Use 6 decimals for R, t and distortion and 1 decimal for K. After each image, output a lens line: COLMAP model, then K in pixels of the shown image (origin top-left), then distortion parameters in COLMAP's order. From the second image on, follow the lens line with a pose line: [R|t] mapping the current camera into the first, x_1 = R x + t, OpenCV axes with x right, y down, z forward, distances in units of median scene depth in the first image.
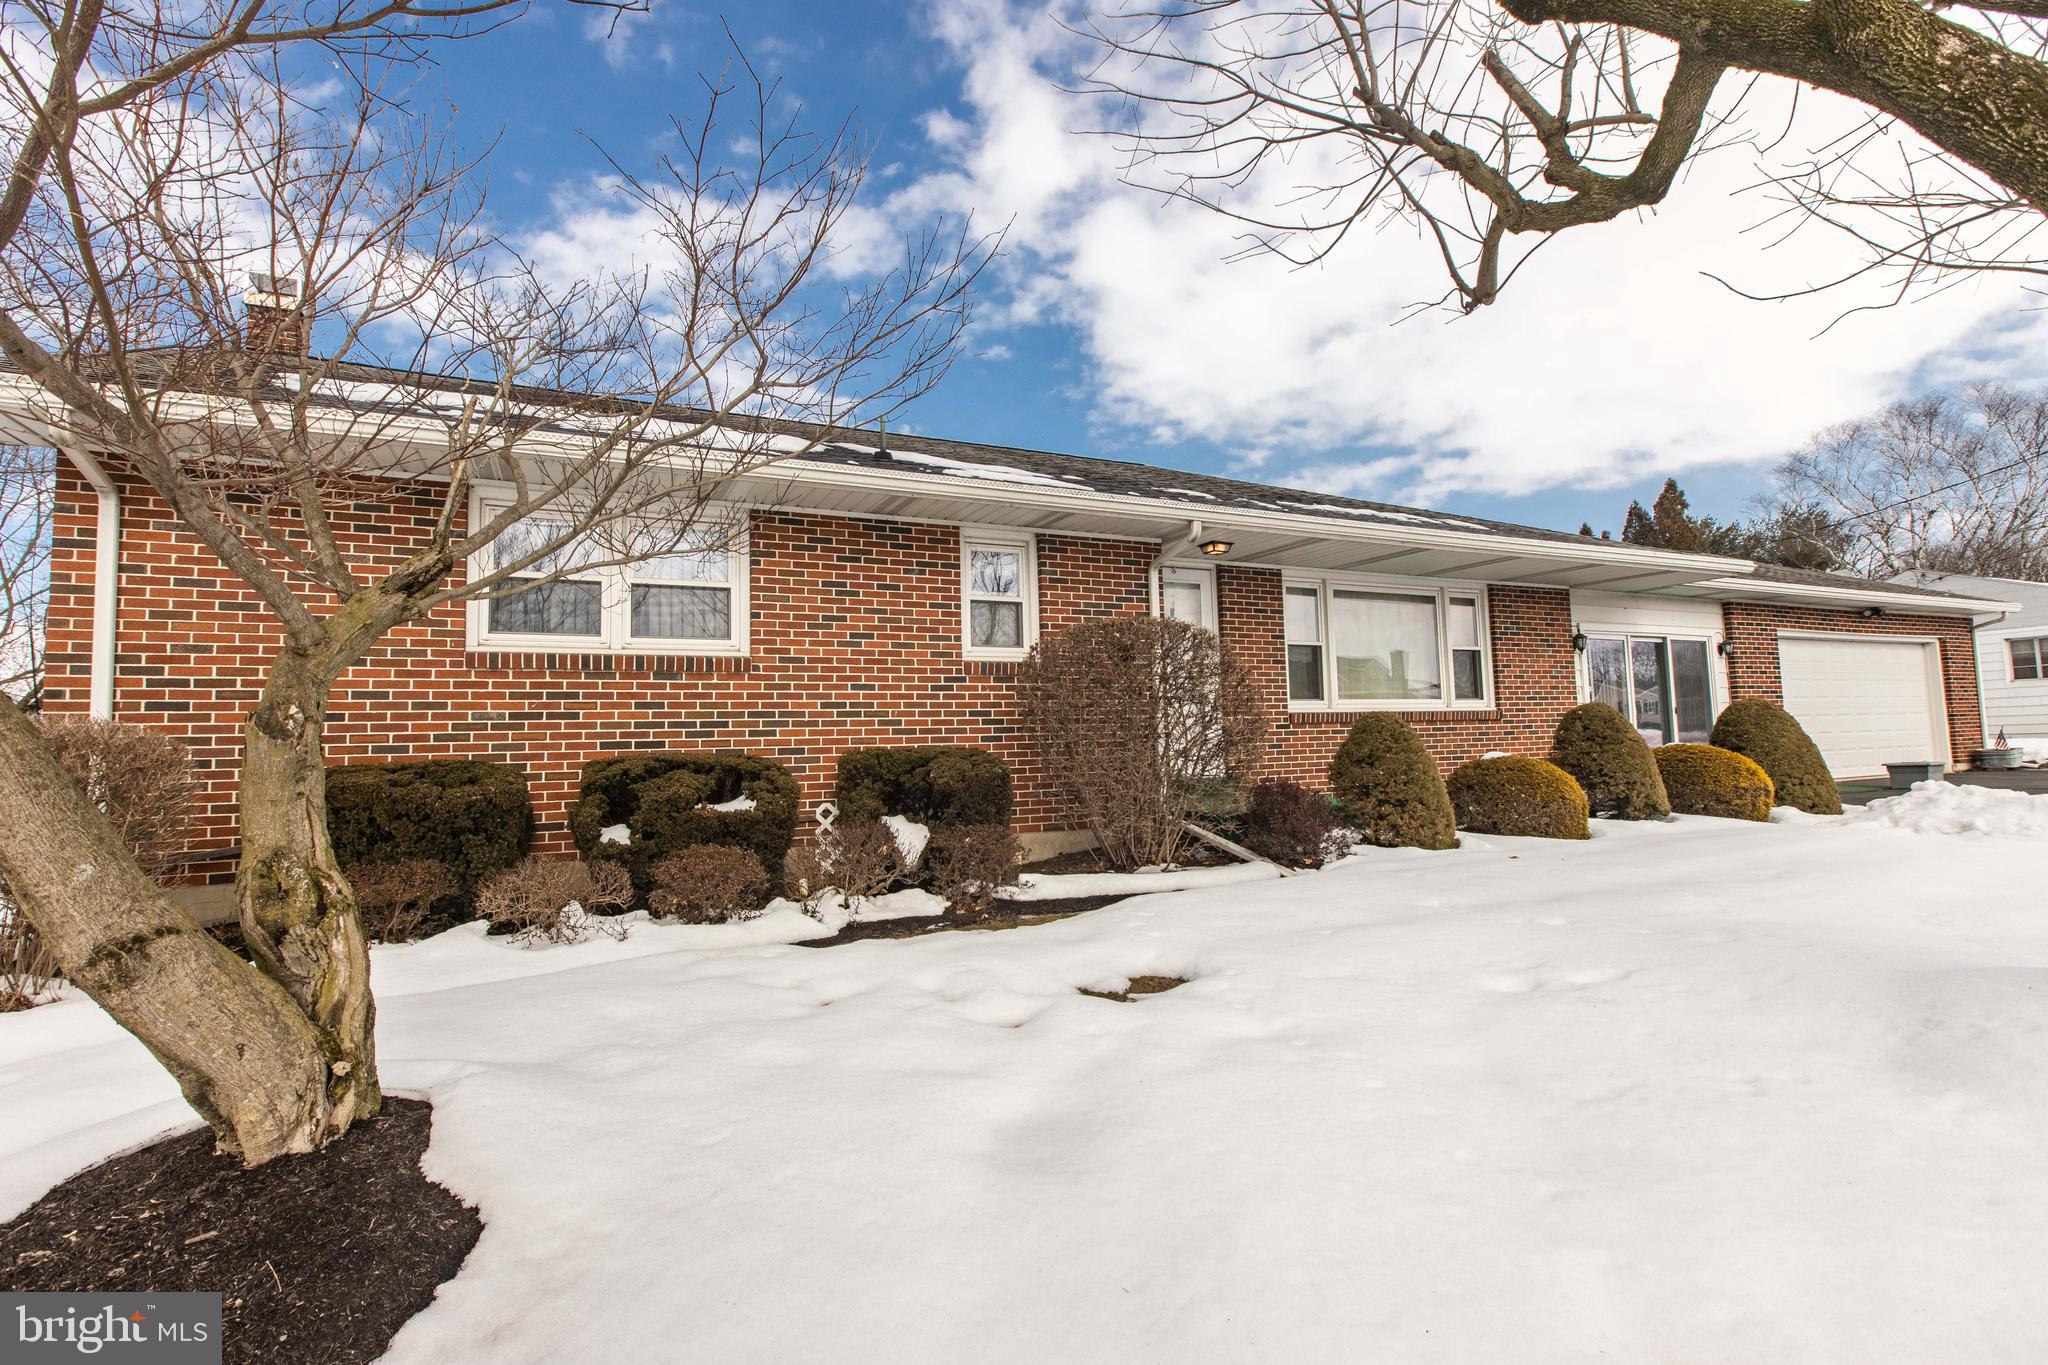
lens RADIAL K [[911.3, 0, 1016.7], [0, 911.3, 677.8], [0, 0, 1]] dist [0.000373, 0.000189]
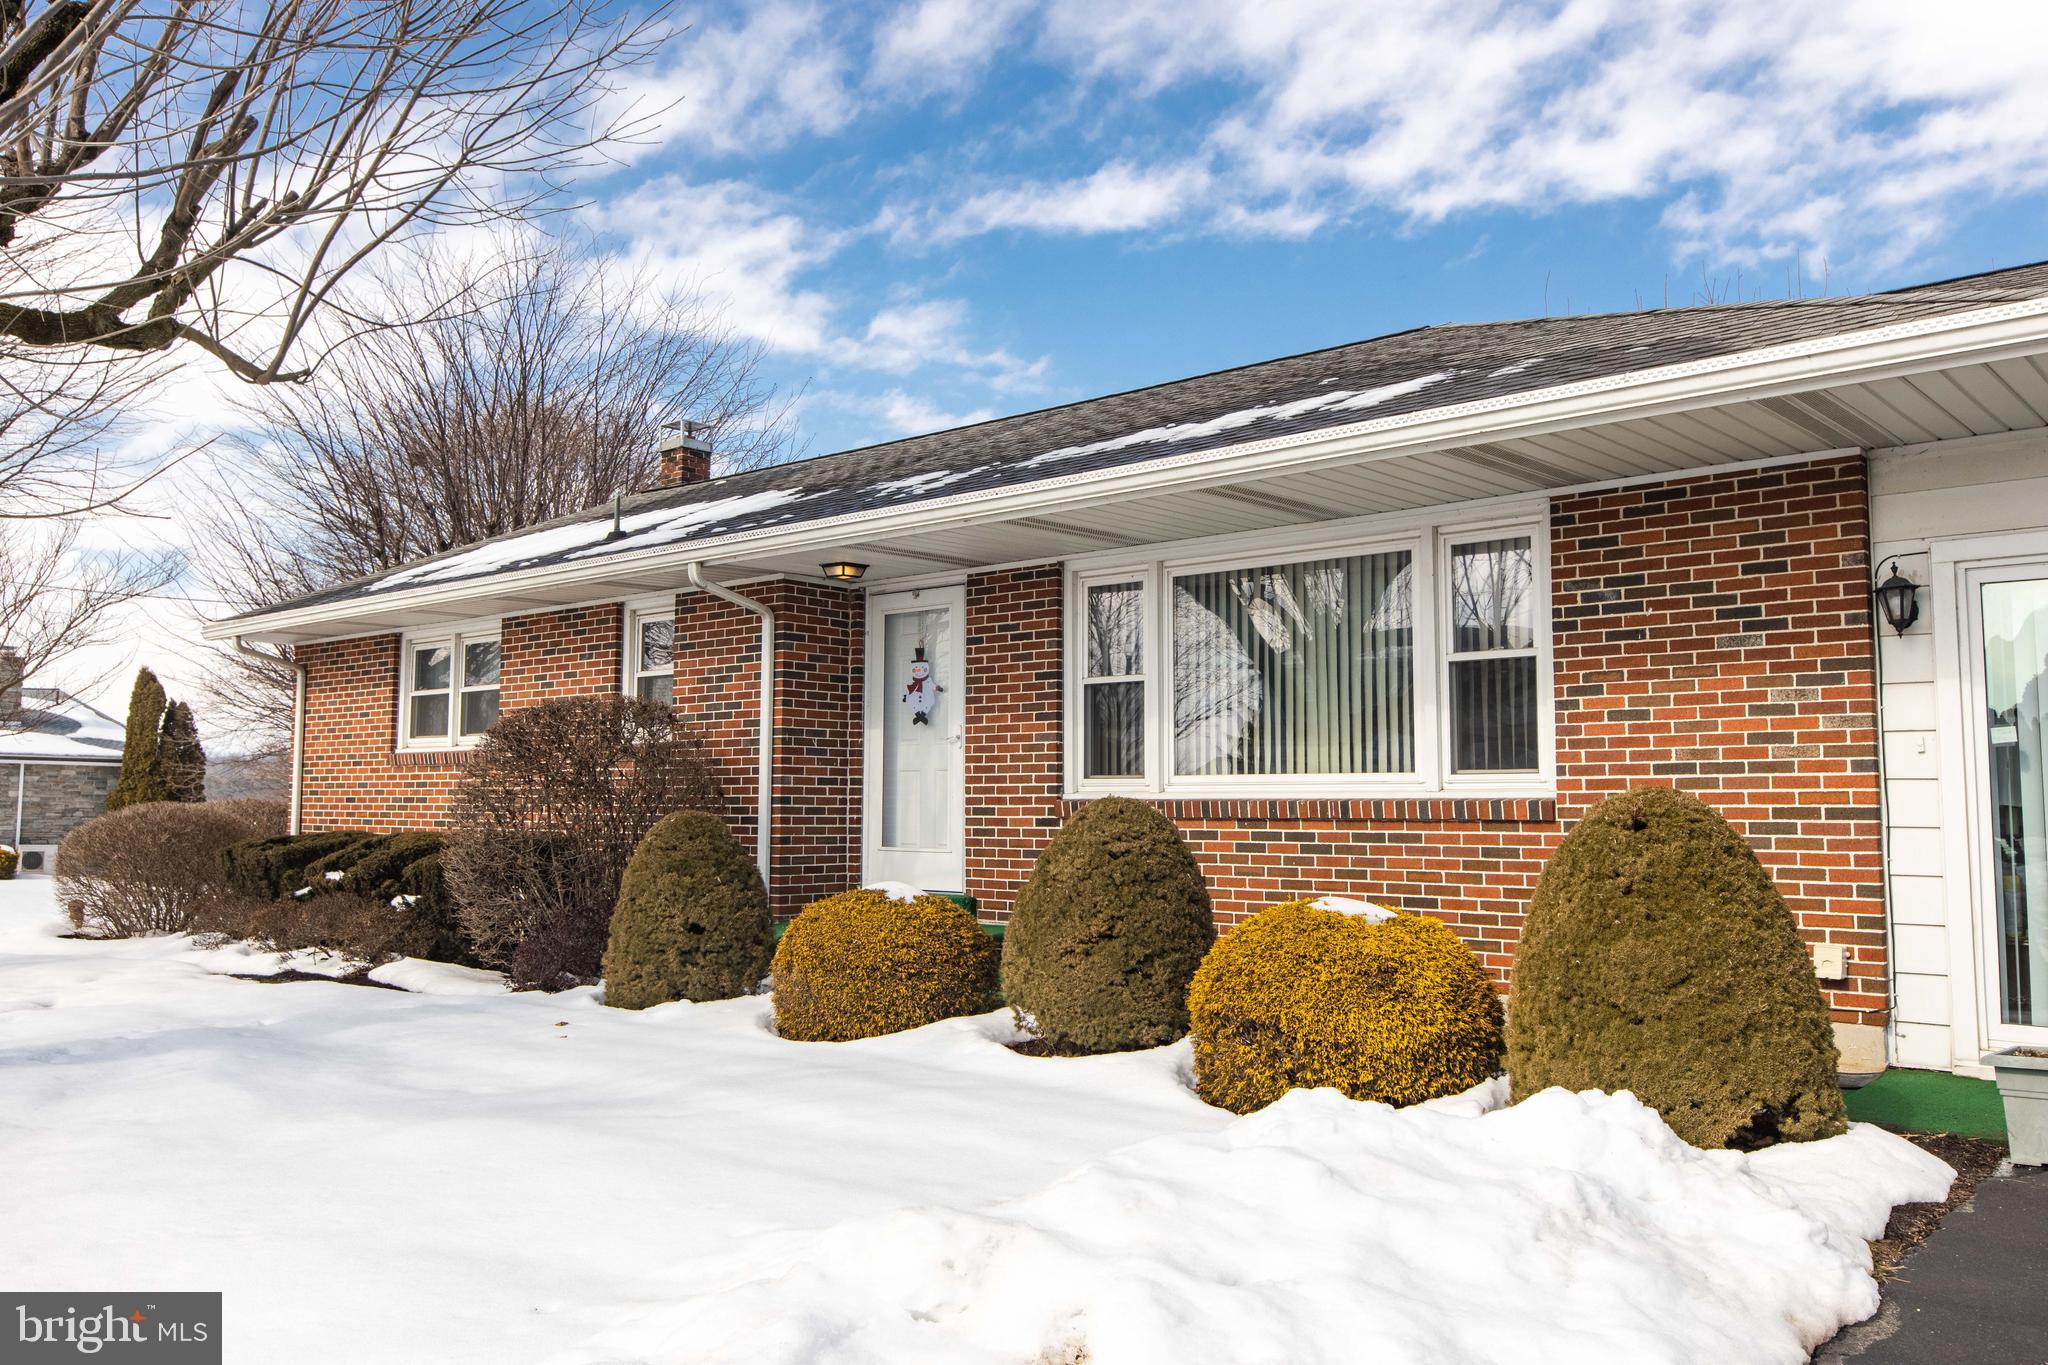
lens RADIAL K [[1580.3, 0, 1013.0], [0, 1580.3, 687.2], [0, 0, 1]] dist [-0.003540, -0.010831]
pose [[0.405569, -0.040444, -0.913169, 1.202187], [0.057654, 0.998163, -0.018603, -0.017895], [0.912244, -0.045103, 0.407156, 0.528185]]
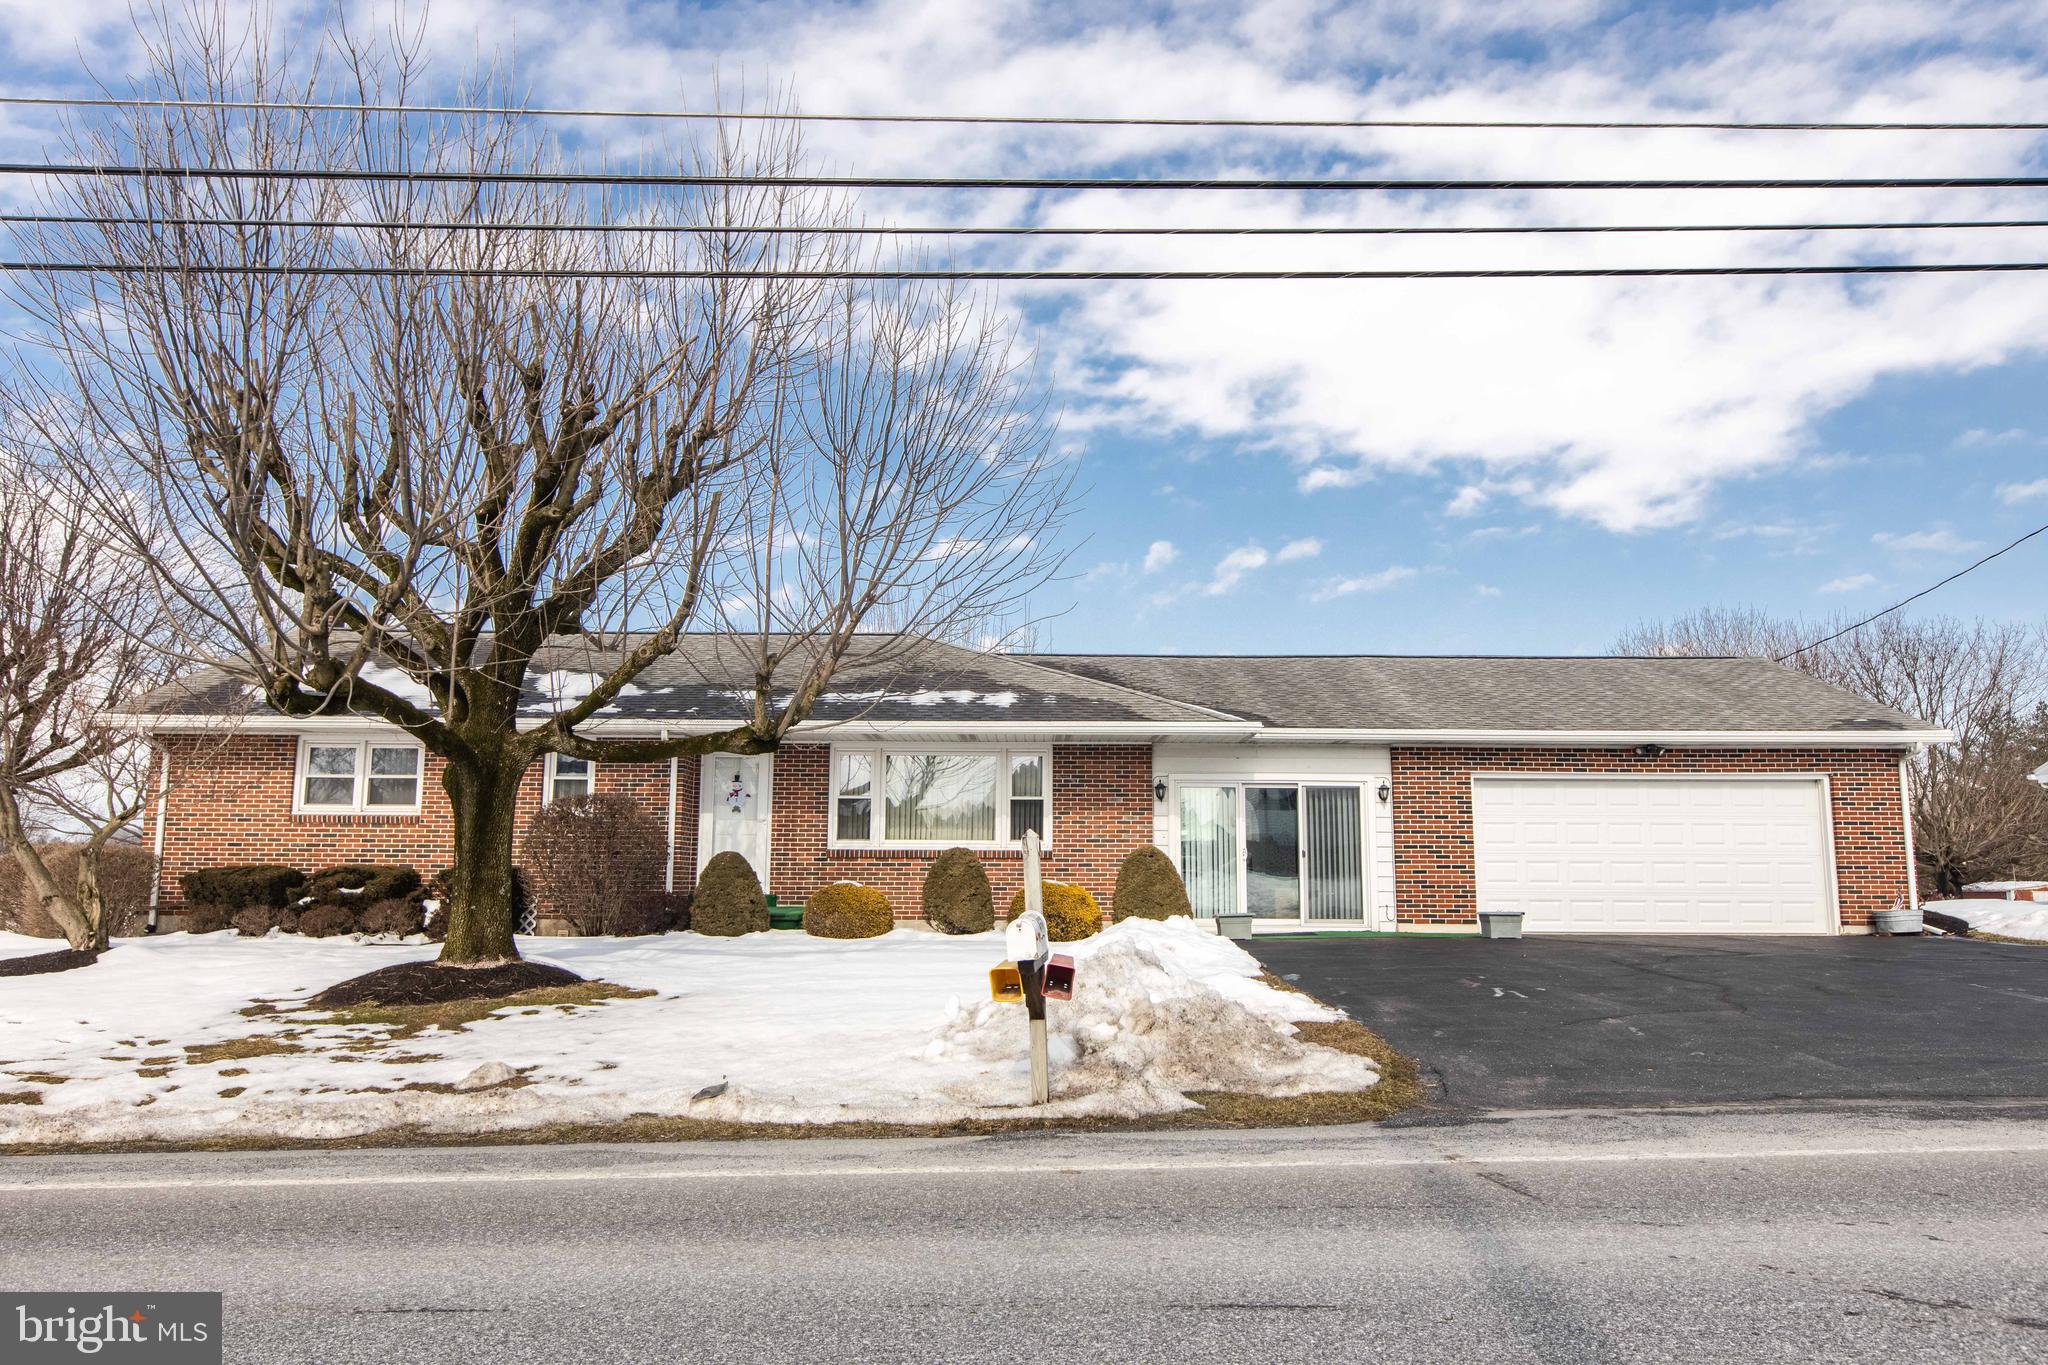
lens RADIAL K [[1399.2, 0, 1024.0], [0, 1399.2, 682.5], [0, 0, 1]] dist [0.002516, -0.001787]
pose [[0.907660, -0.023954, -0.419023, 1.398319], [0.001358, 0.998532, -0.054140, -0.093837], [0.419705, 0.048572, 0.906360, -0.757877]]
